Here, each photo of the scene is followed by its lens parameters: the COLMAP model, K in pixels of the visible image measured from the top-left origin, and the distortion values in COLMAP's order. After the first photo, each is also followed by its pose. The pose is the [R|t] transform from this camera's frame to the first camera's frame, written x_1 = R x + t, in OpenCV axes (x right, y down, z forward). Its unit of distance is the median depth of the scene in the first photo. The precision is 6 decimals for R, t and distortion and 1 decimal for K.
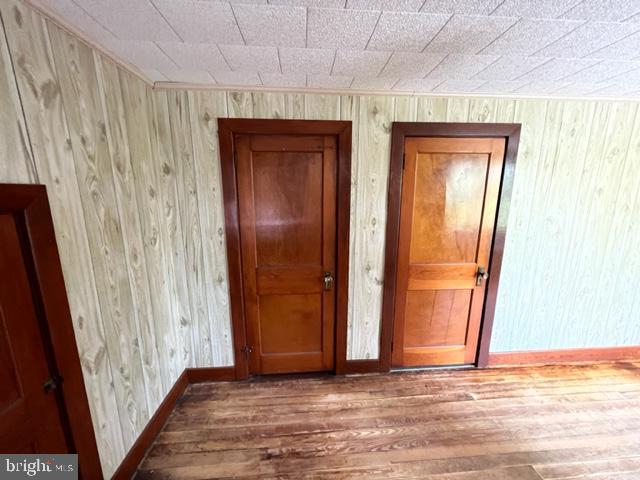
lens RADIAL K [[256.1, 0, 319.1], [0, 256.1, 240.0], [0, 0, 1]] dist [-0.001605, -0.000213]
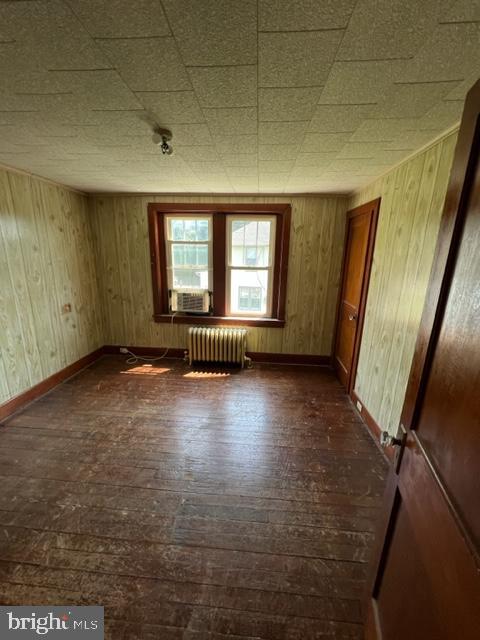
lens RADIAL K [[256.1, 0, 239.9], [0, 256.1, 319.0], [0, 0, 1]] dist [-0.001605, -0.000213]
pose [[0.990426, 0.062605, -0.123030, 0.894401], [-0.055937, 0.996810, 0.056929, 0.097272], [0.126201, -0.049502, 0.990769, -0.466534]]
